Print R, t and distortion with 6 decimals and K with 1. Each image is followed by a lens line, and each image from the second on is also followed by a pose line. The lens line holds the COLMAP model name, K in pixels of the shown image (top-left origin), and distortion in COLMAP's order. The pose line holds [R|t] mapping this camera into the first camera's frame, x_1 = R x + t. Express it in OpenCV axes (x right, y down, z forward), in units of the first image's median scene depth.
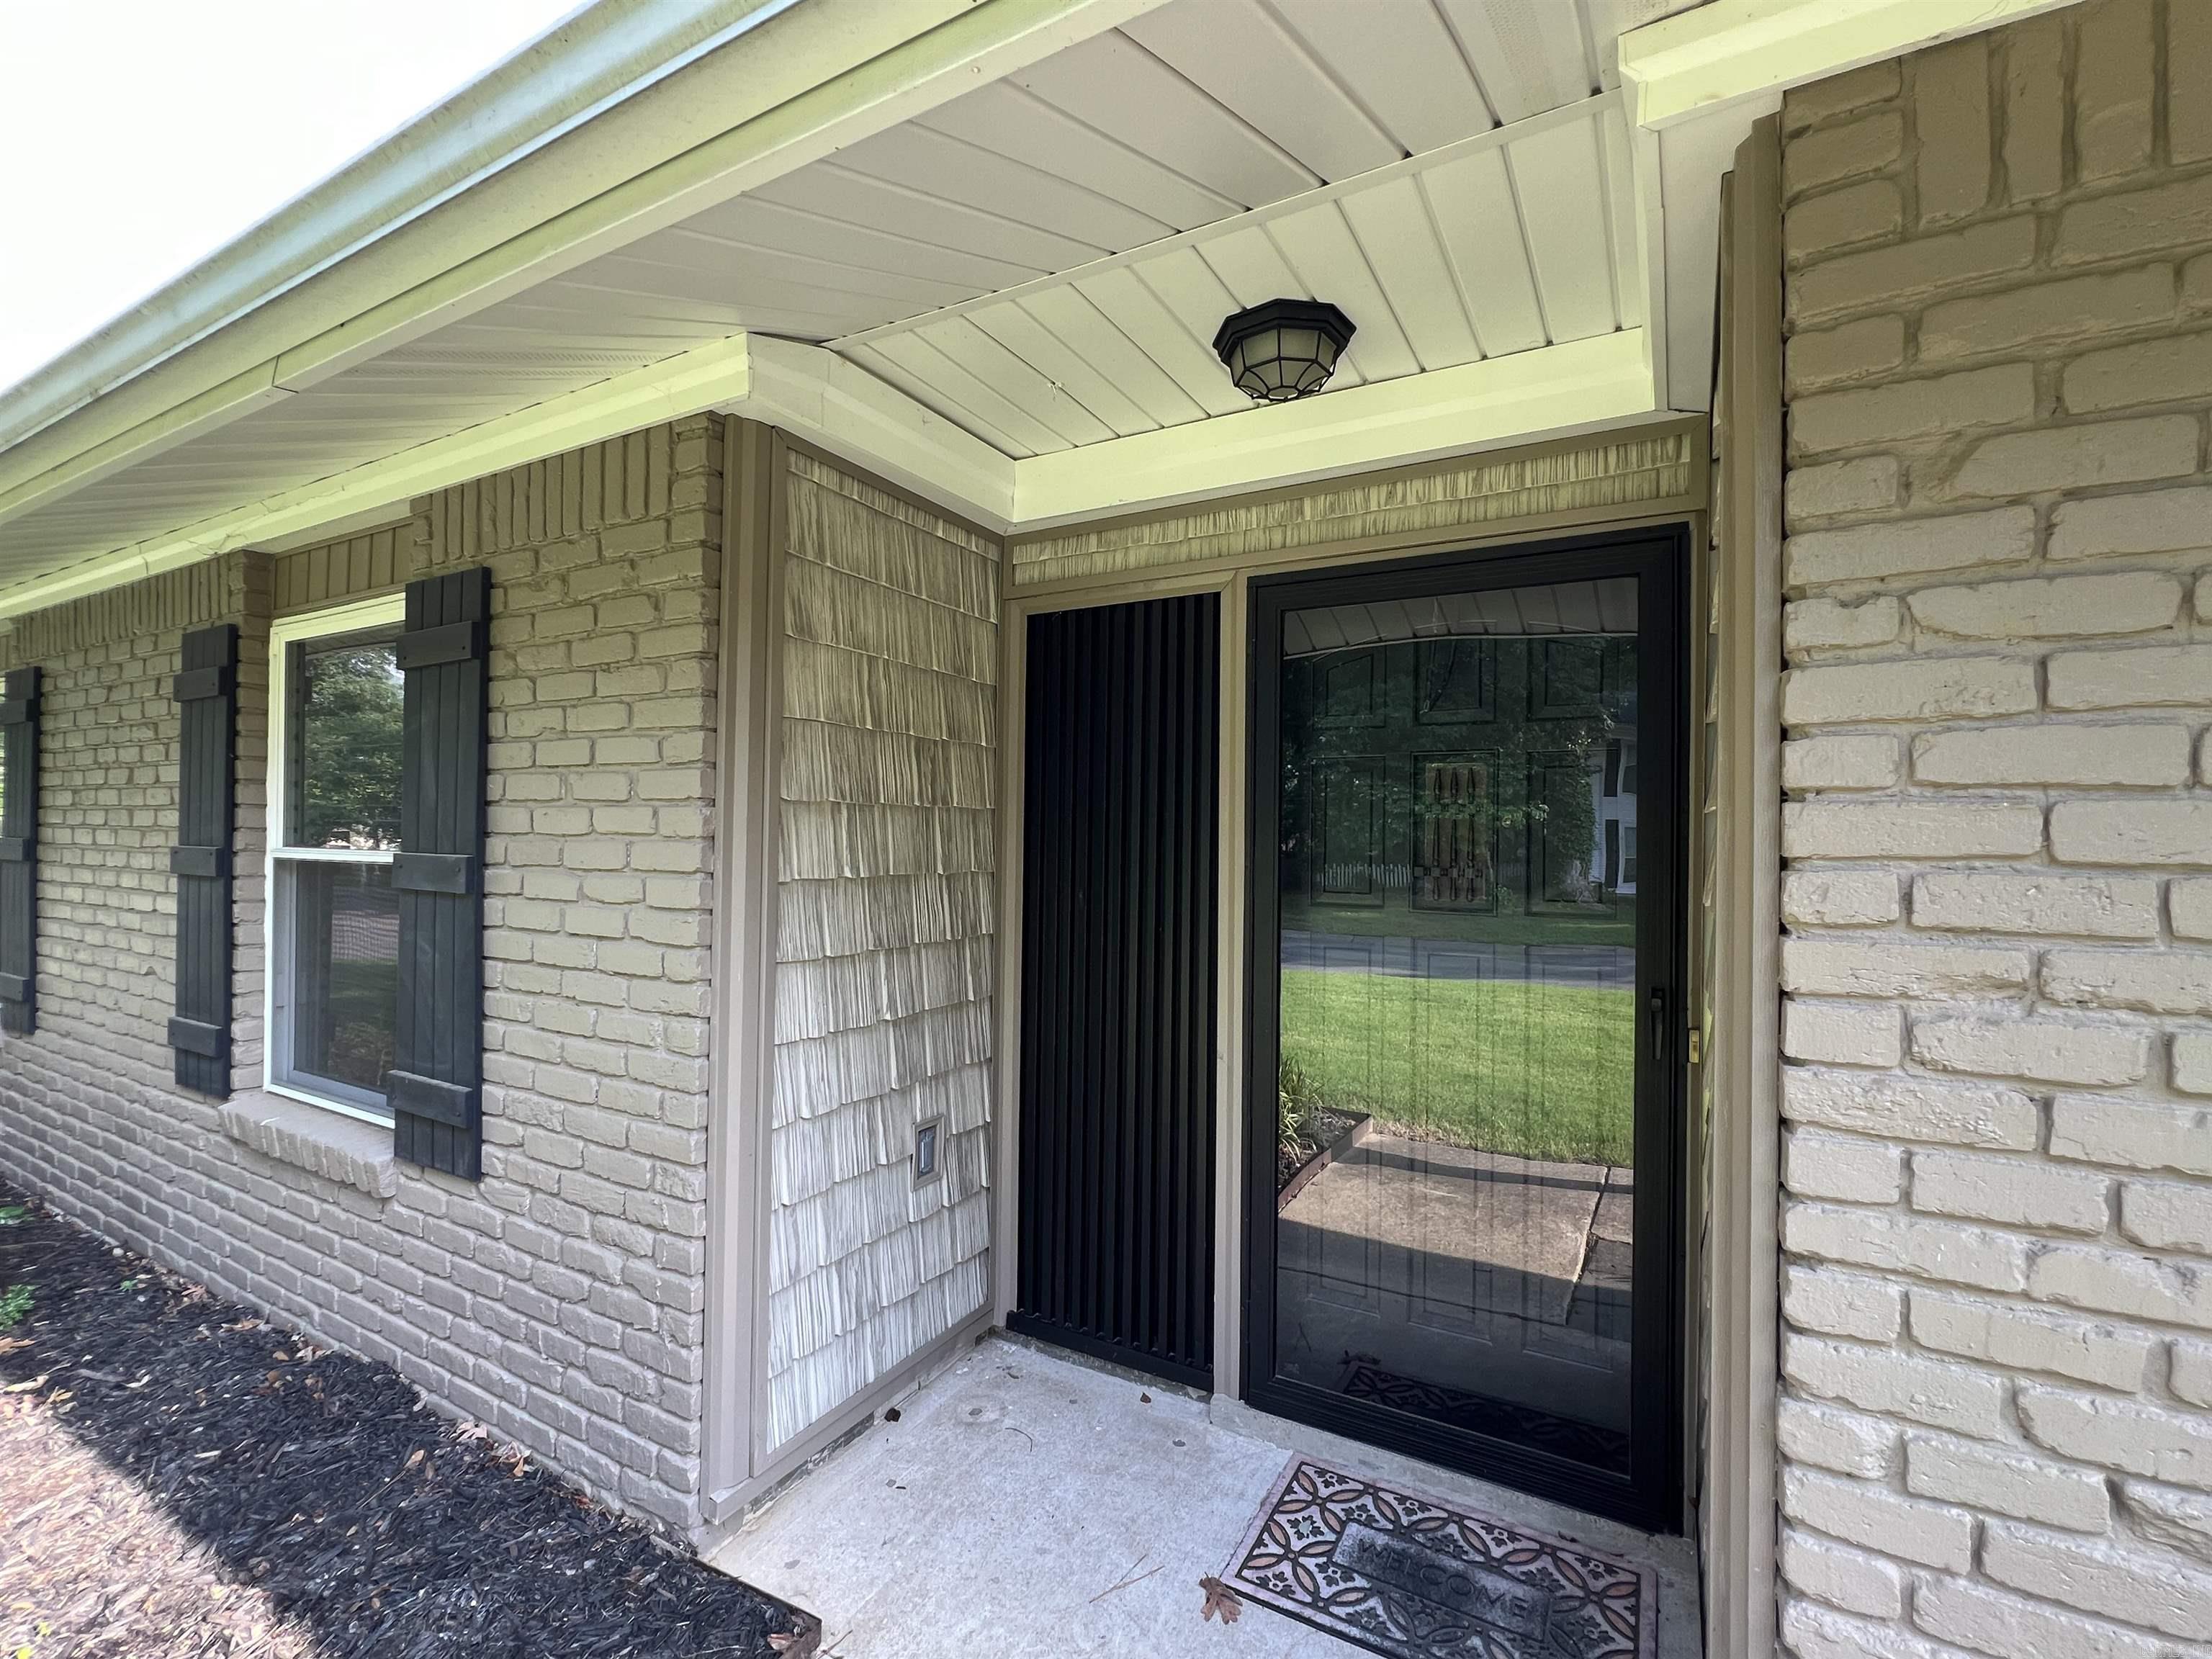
lens RADIAL K [[978.6, 0, 1106.6], [0, 978.6, 834.6], [0, 0, 1]] dist [-0.002055, -0.000081]
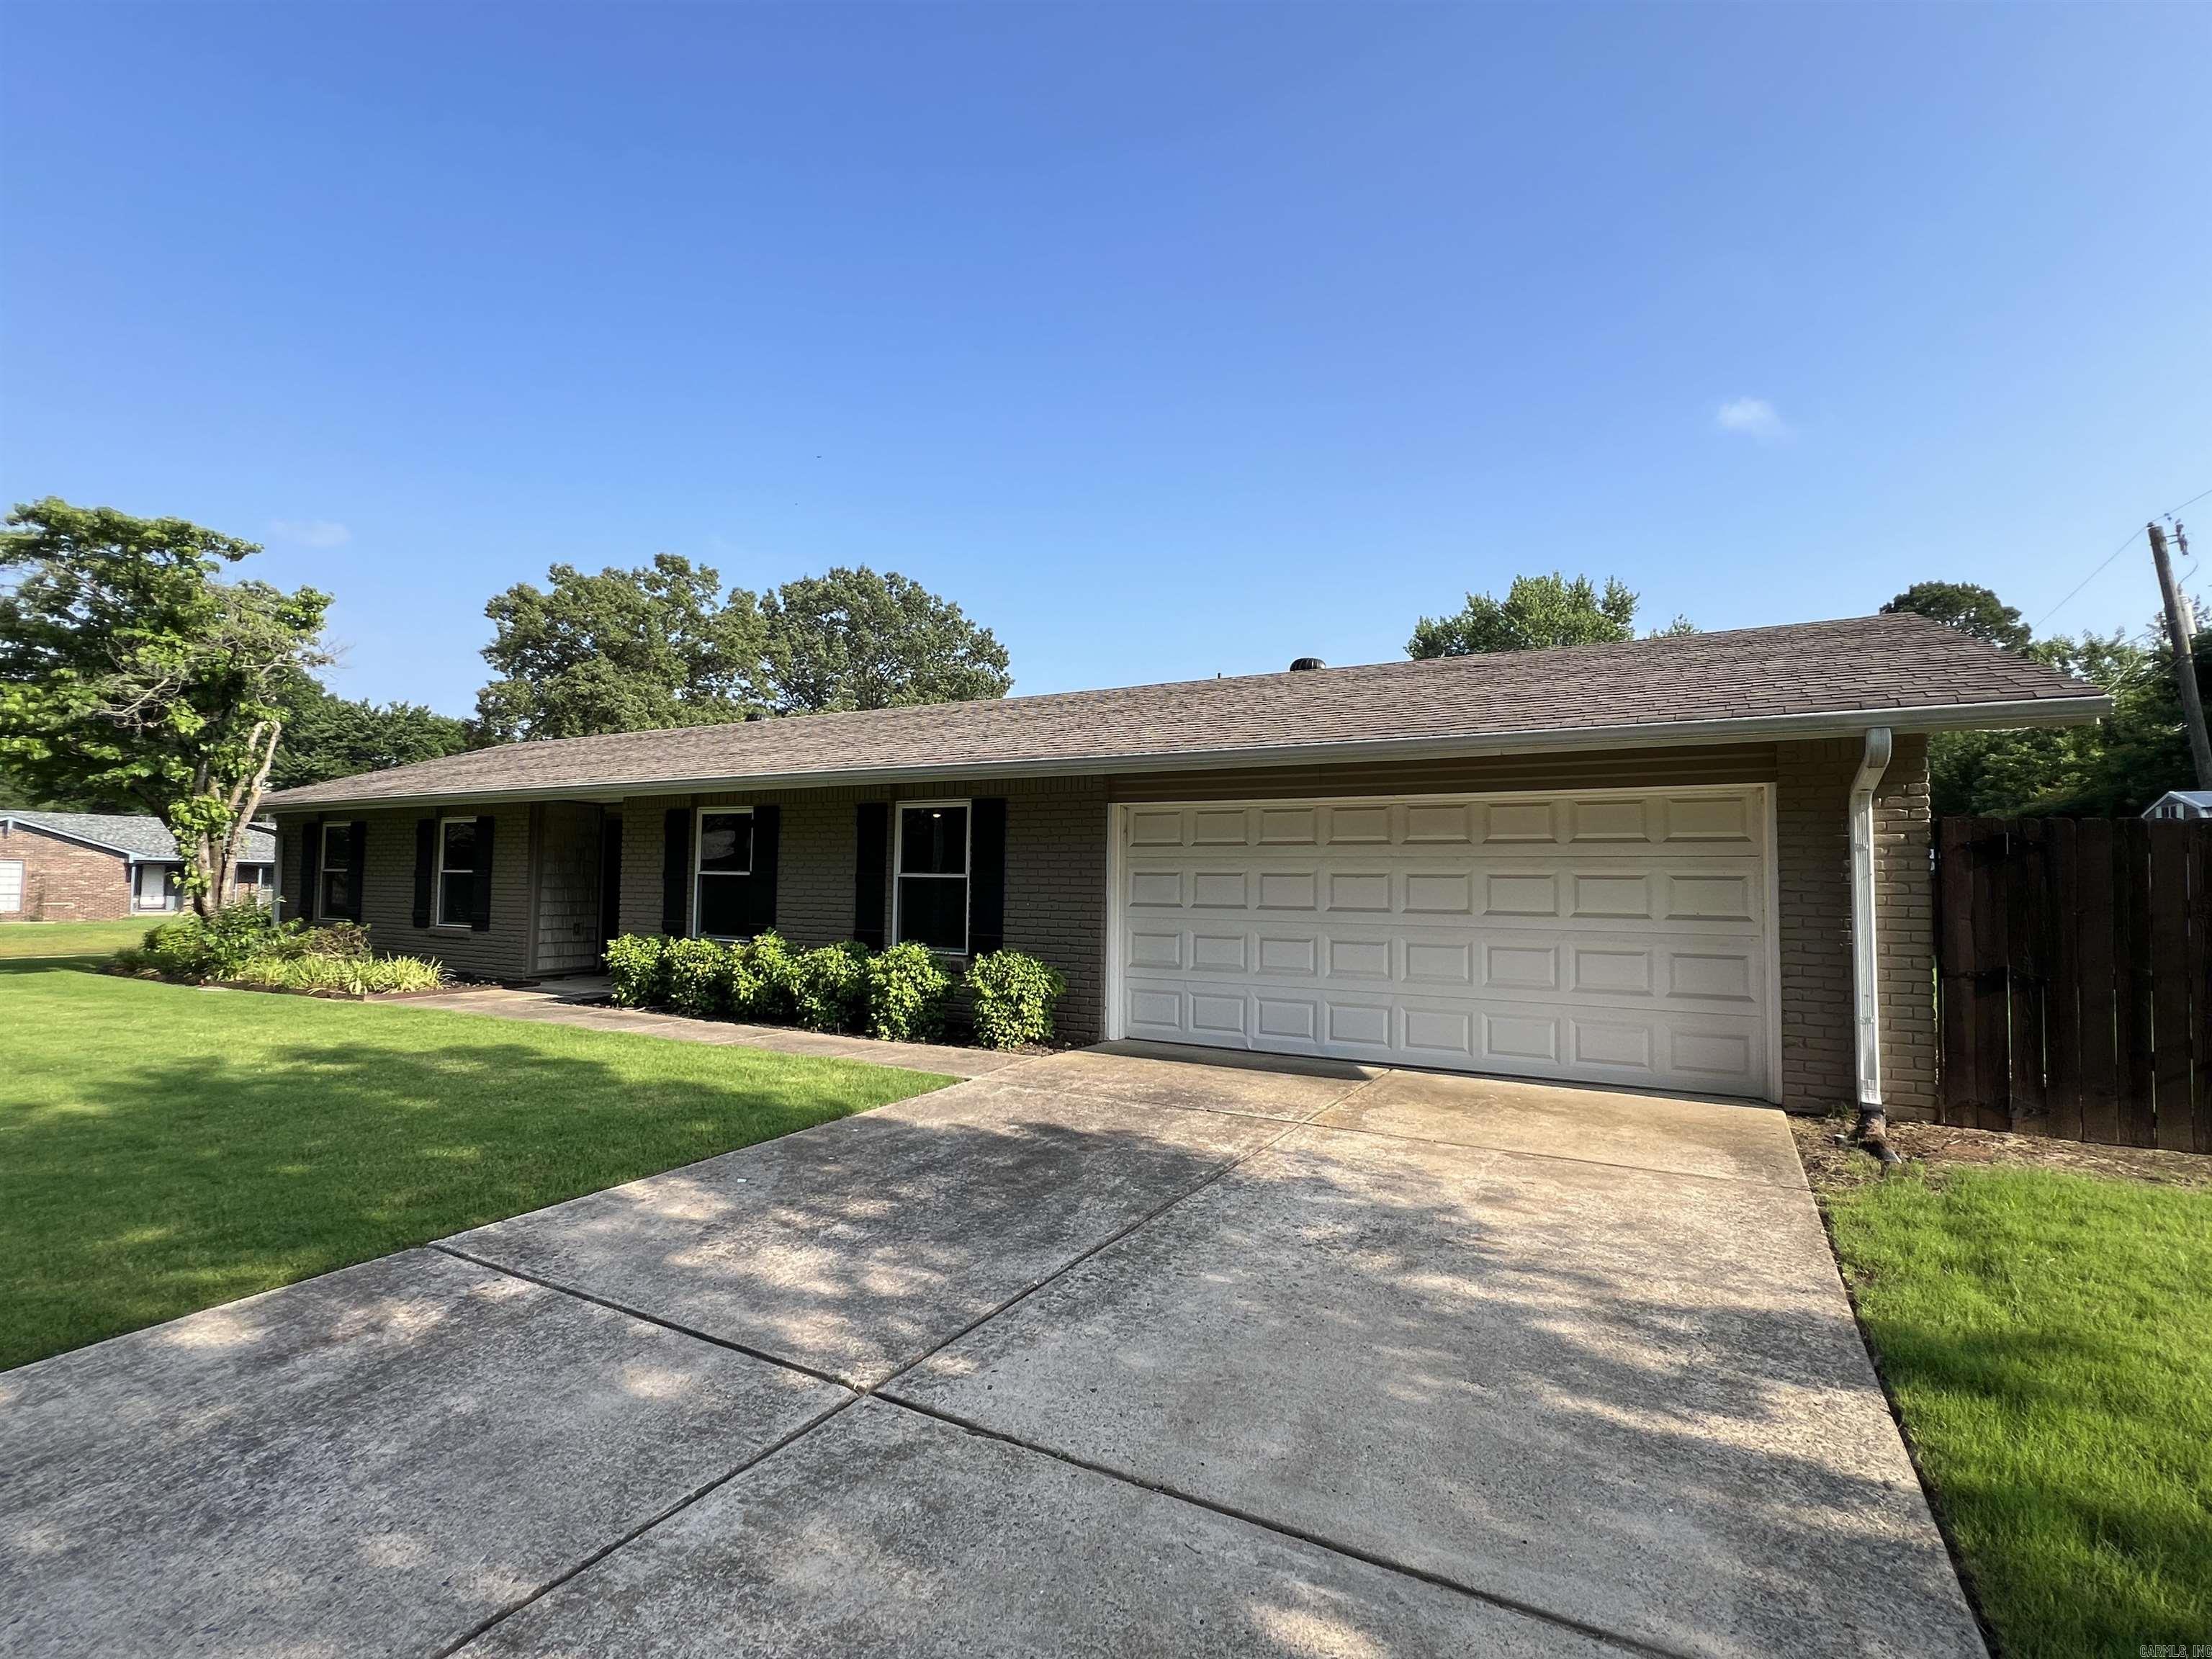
lens RADIAL K [[1018.4, 0, 1106.7], [0, 1018.4, 837.1], [0, 0, 1]] dist [-0.003861, 0.001614]
pose [[0.999988, -0.001776, 0.004594, 2.609911], [0.001948, 0.999293, -0.037534, 0.055371], [-0.004524, 0.037543, 0.999285, -4.415820]]
